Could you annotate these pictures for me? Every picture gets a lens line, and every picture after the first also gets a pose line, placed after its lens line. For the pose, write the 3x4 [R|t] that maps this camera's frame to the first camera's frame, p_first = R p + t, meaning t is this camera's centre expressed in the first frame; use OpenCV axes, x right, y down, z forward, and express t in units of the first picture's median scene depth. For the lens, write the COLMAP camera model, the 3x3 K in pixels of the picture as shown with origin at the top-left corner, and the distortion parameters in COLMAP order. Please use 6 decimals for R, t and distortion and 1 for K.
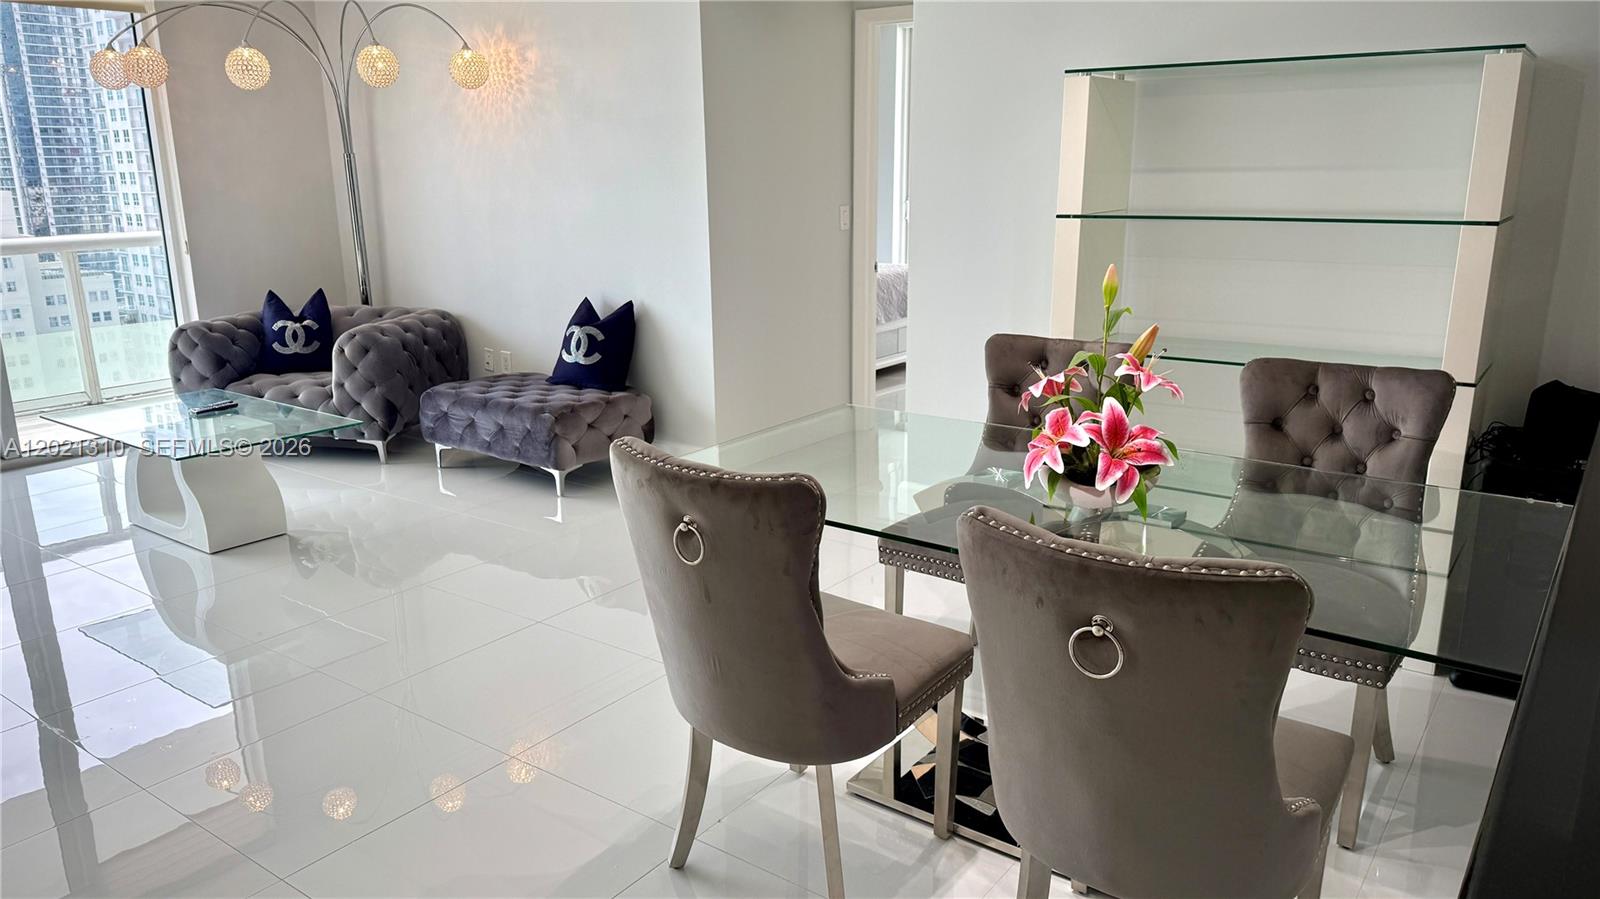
lens RADIAL K [[1134.6, 0, 800.0], [0, 1134.6, 449.5], [0, 0, 1]] dist [0.077266, -0.112882]
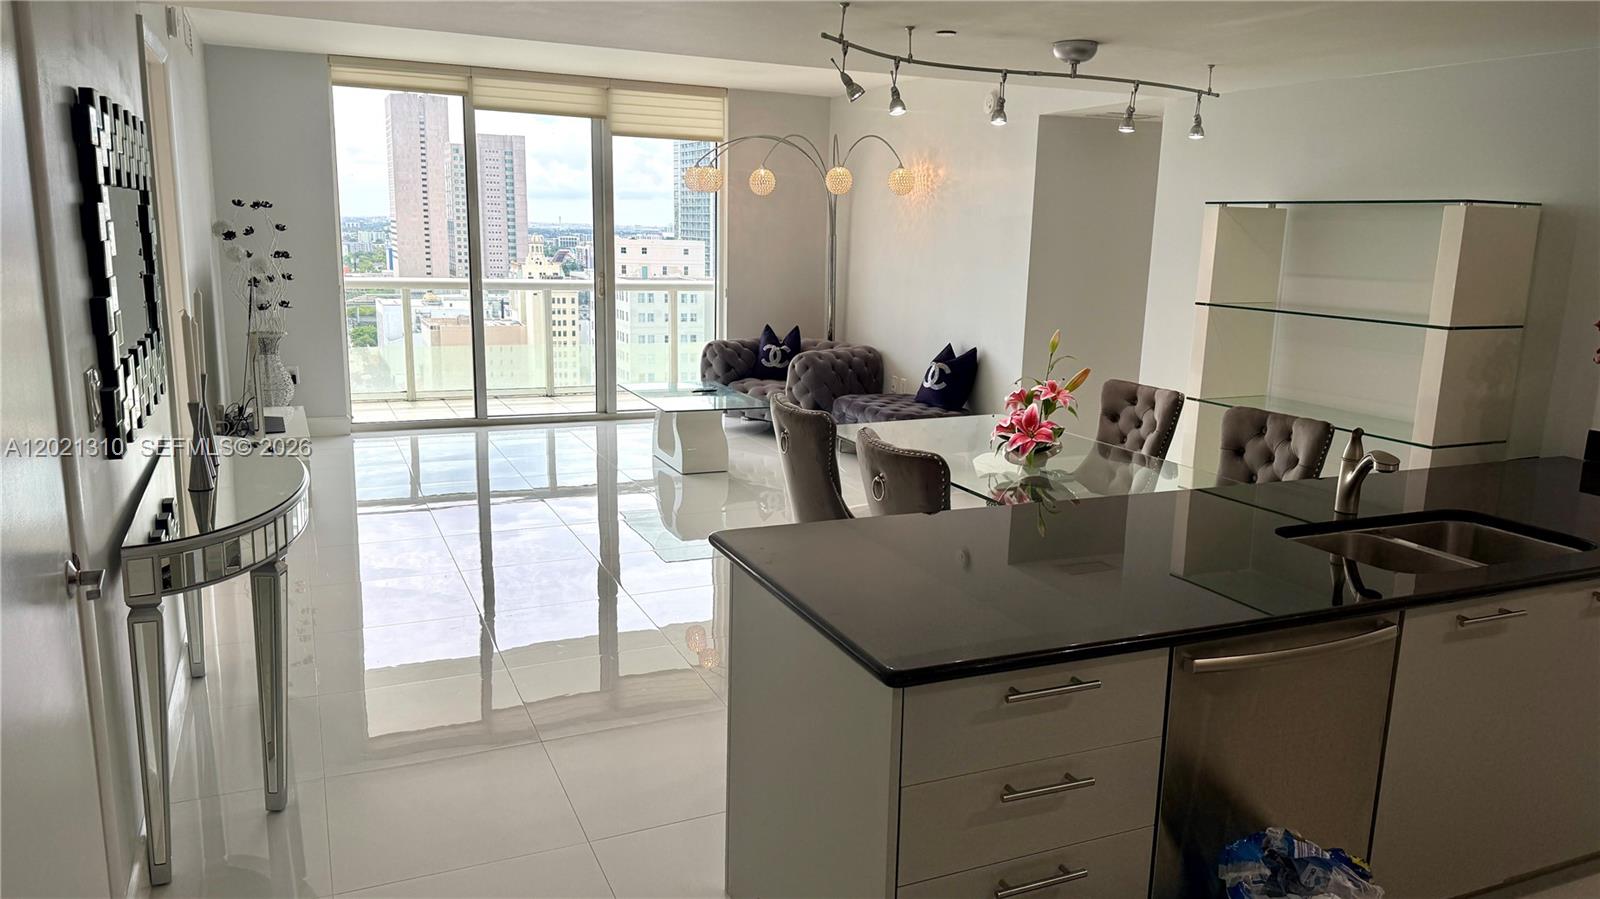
lens RADIAL K [[1134.6, 0, 800.0], [0, 1134.6, 449.5], [0, 0, 1]] dist [0.077266, -0.112882]
pose [[0.870595, 0.124504, -0.475987, 0.326196], [-0.150458, 0.988476, -0.016637, 0.044568], [0.468430, 0.086100, 0.879295, -0.291140]]
